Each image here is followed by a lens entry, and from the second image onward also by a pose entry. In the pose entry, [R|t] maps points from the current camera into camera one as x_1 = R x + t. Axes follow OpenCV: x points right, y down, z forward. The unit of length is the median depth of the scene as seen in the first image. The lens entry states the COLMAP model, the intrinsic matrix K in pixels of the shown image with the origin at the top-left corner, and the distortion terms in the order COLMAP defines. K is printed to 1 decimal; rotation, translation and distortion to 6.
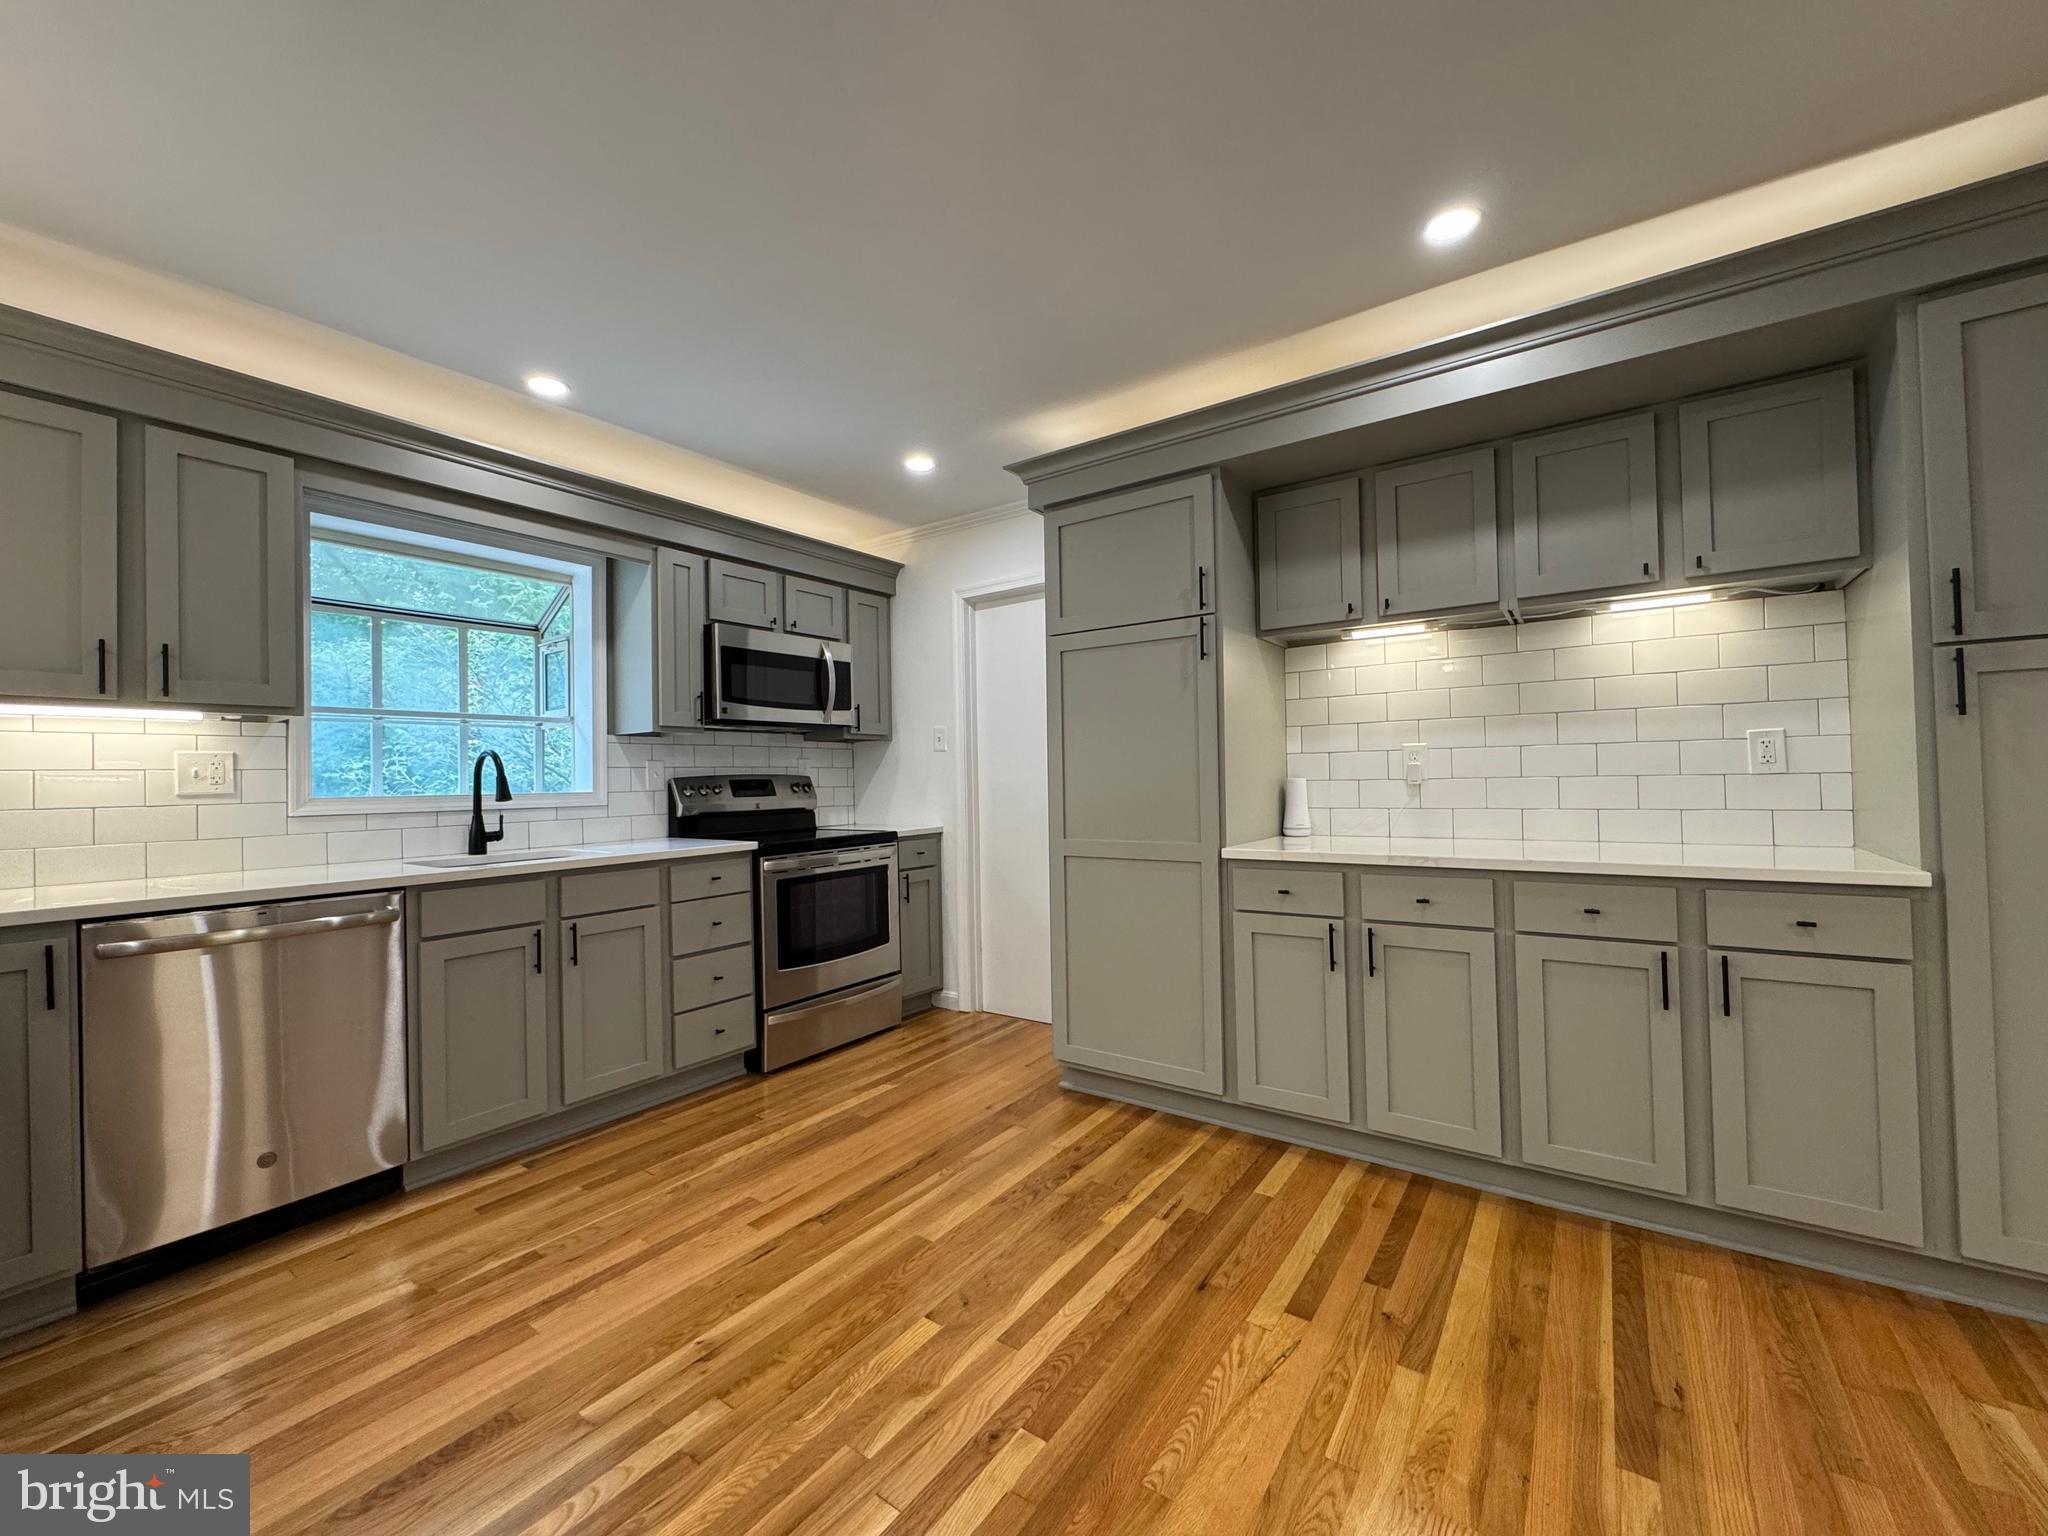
lens RADIAL K [[819.1, 0, 1026.7], [0, 819.1, 768.7], [0, 0, 1]] dist [-0.003797, 0.000685]
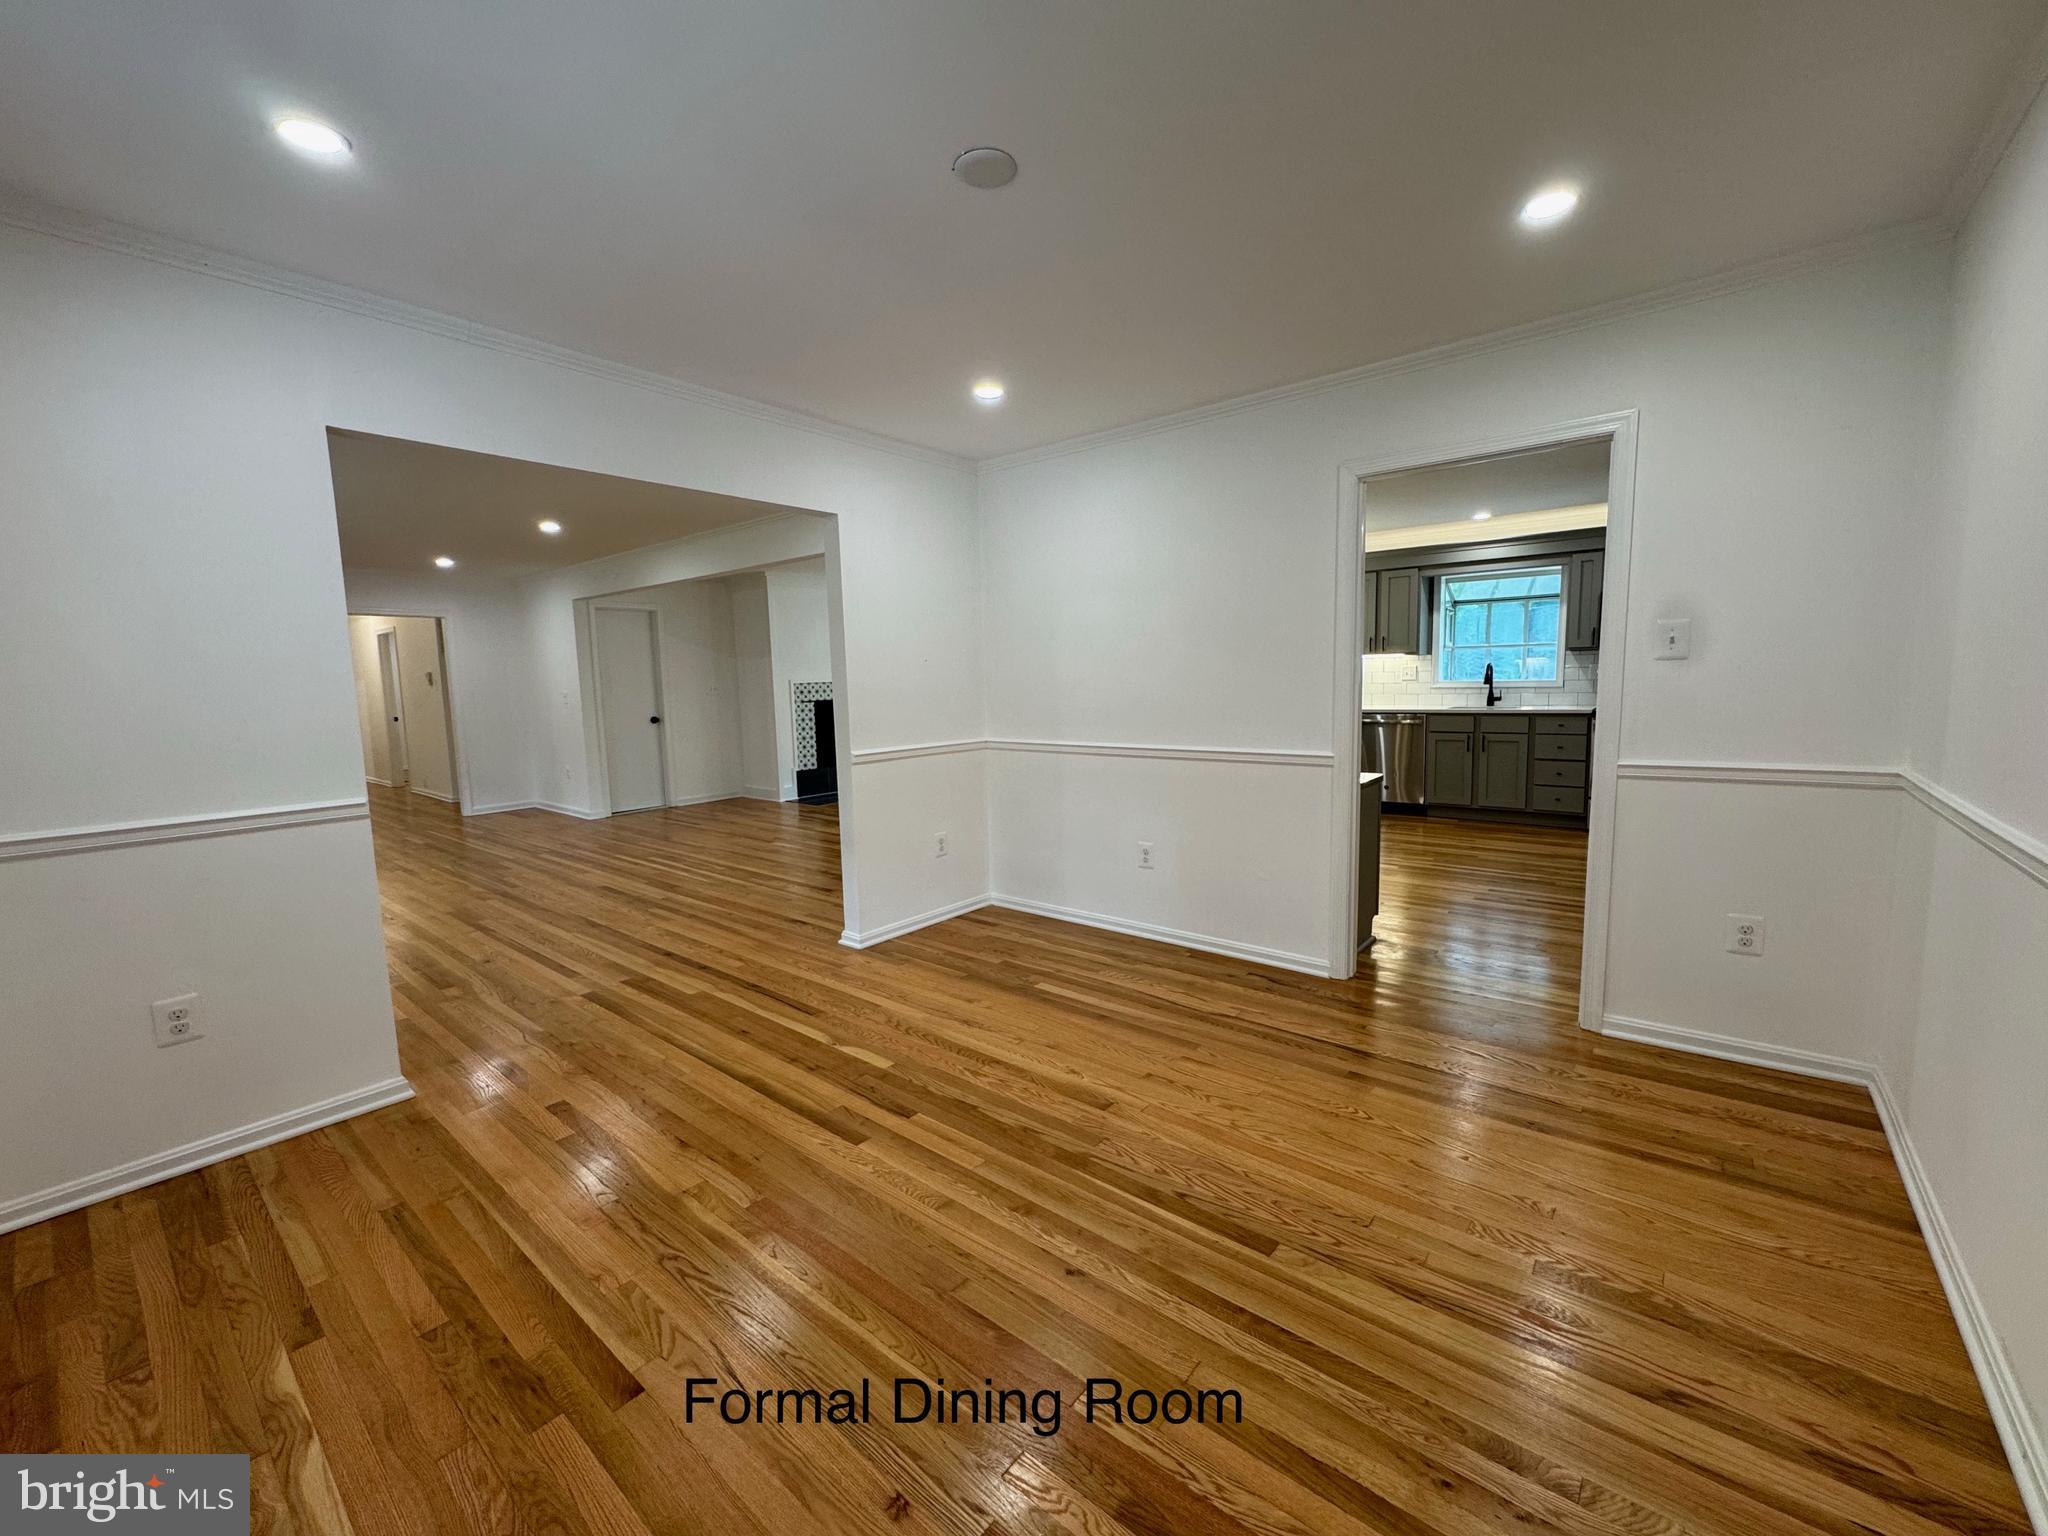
lens RADIAL K [[819.1, 0, 1025.9], [0, 819.1, 766.8], [0, 0, 1]] dist [-0.003797, 0.000685]
pose [[-0.075068, 0.140598, -0.987217, 2.245450], [0.040639, 0.989619, 0.137850, -0.128221], [0.996350, -0.029772, -0.080002, -0.220035]]
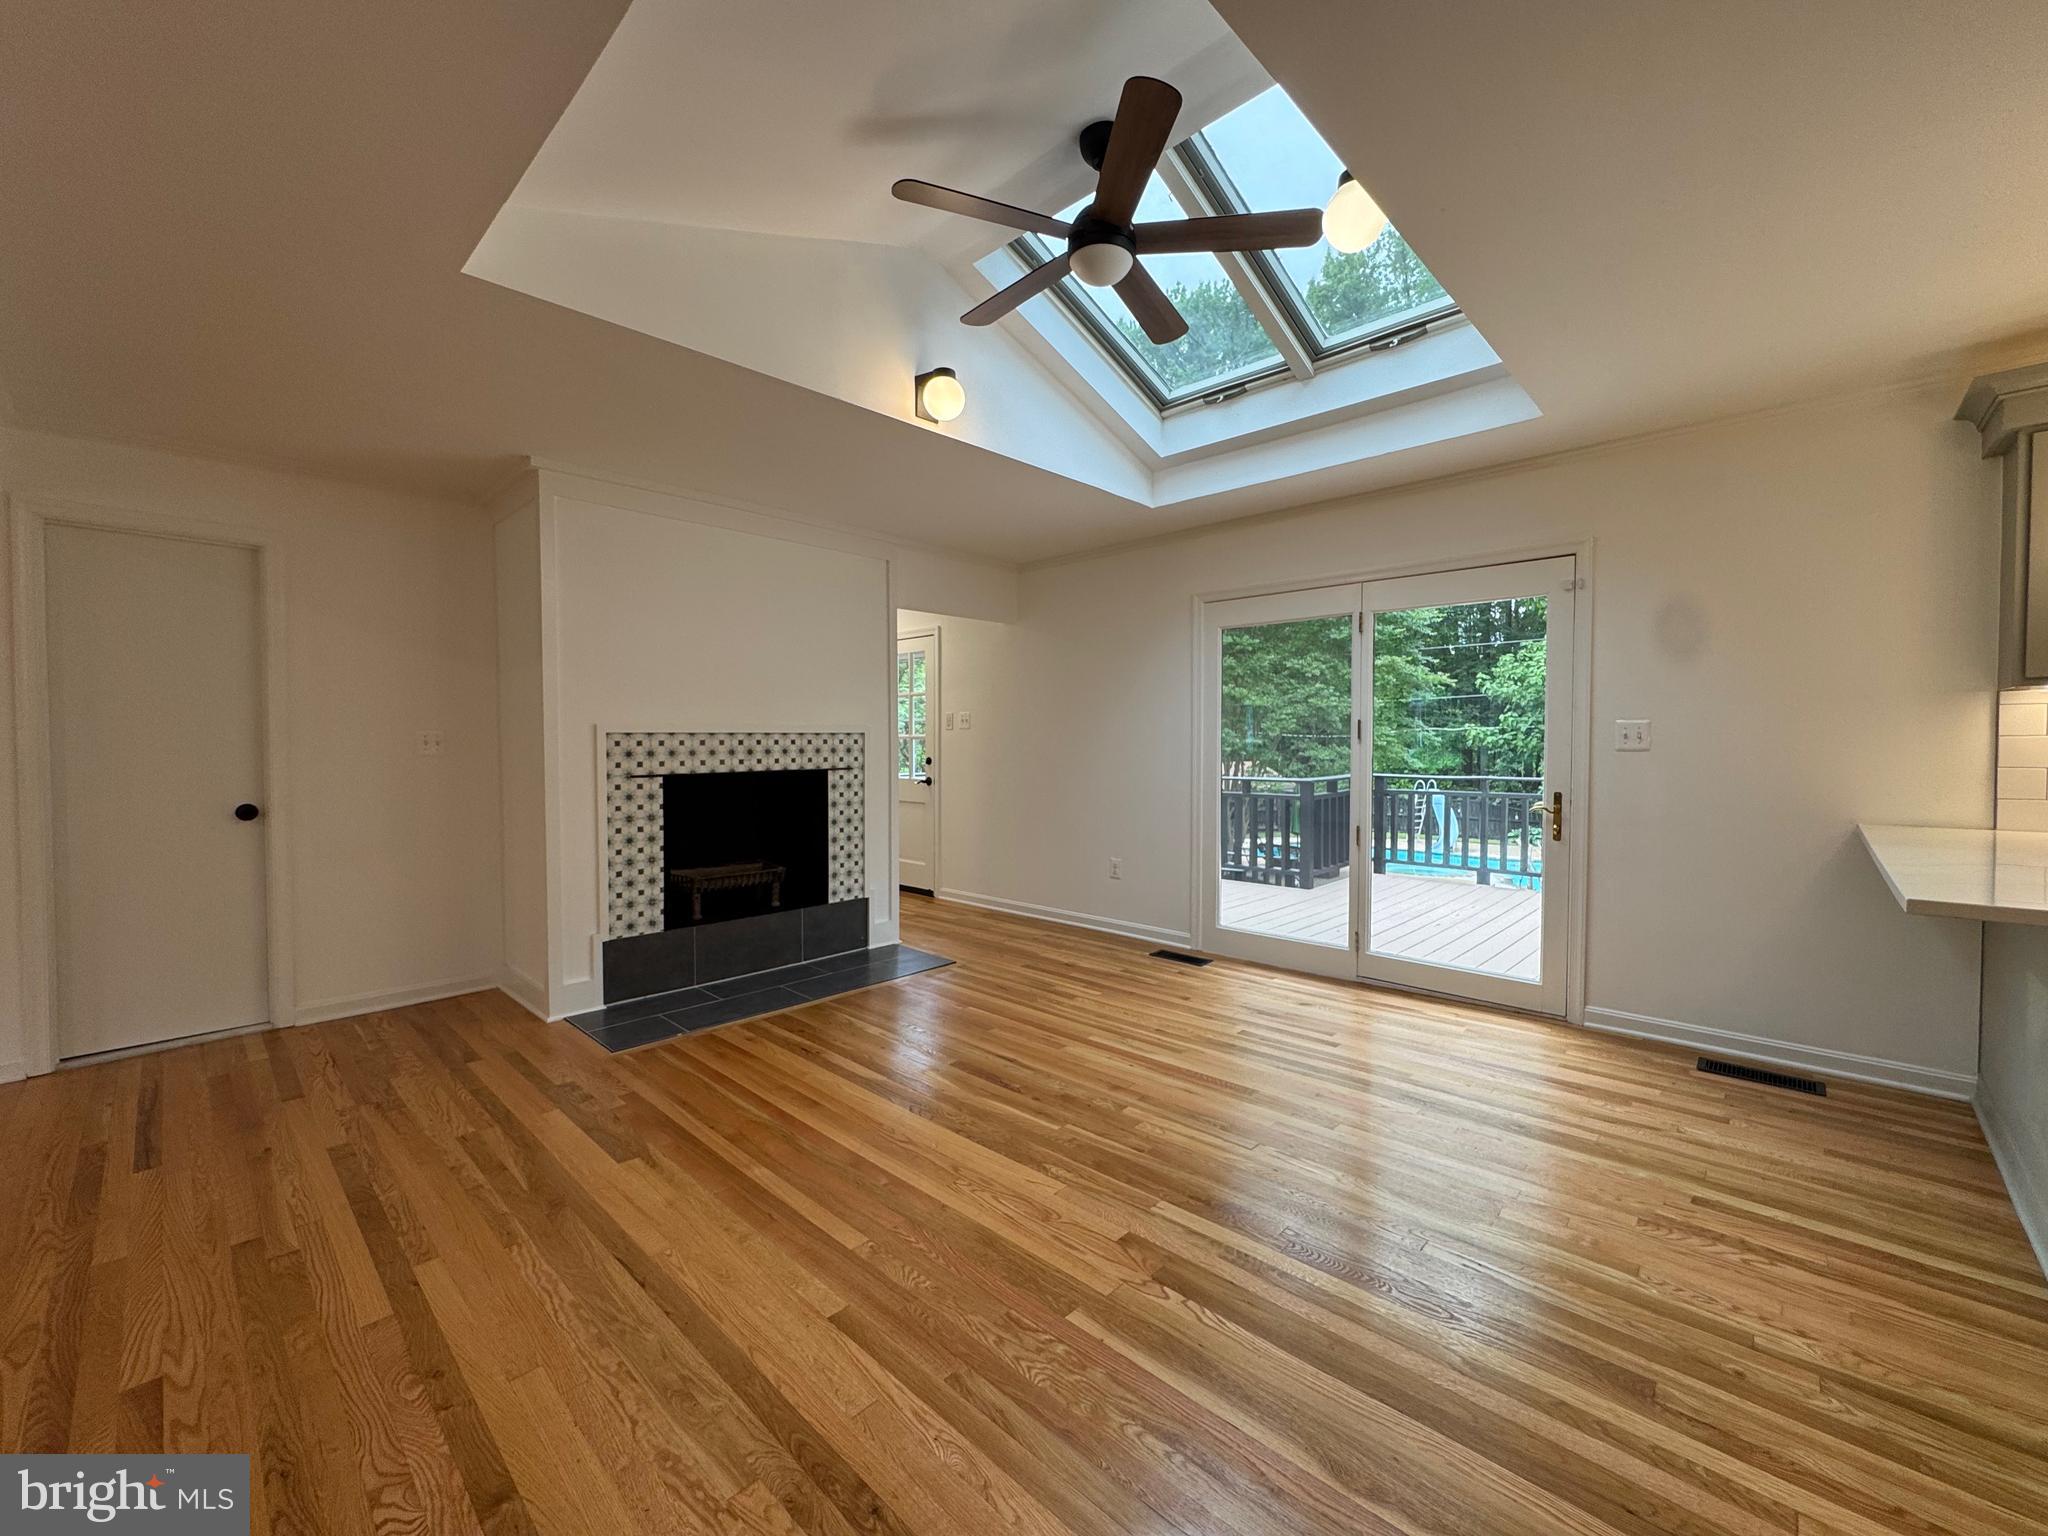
lens RADIAL K [[819.1, 0, 1024.3], [0, 819.1, 760.0], [0, 0, 1]] dist [-0.003797, 0.000685]
pose [[-0.144345, 0.041356, -0.988663, 0.000156], [0.016888, 0.999084, 0.039326, -0.026944], [0.989383, -0.011020, -0.144911, -0.547881]]
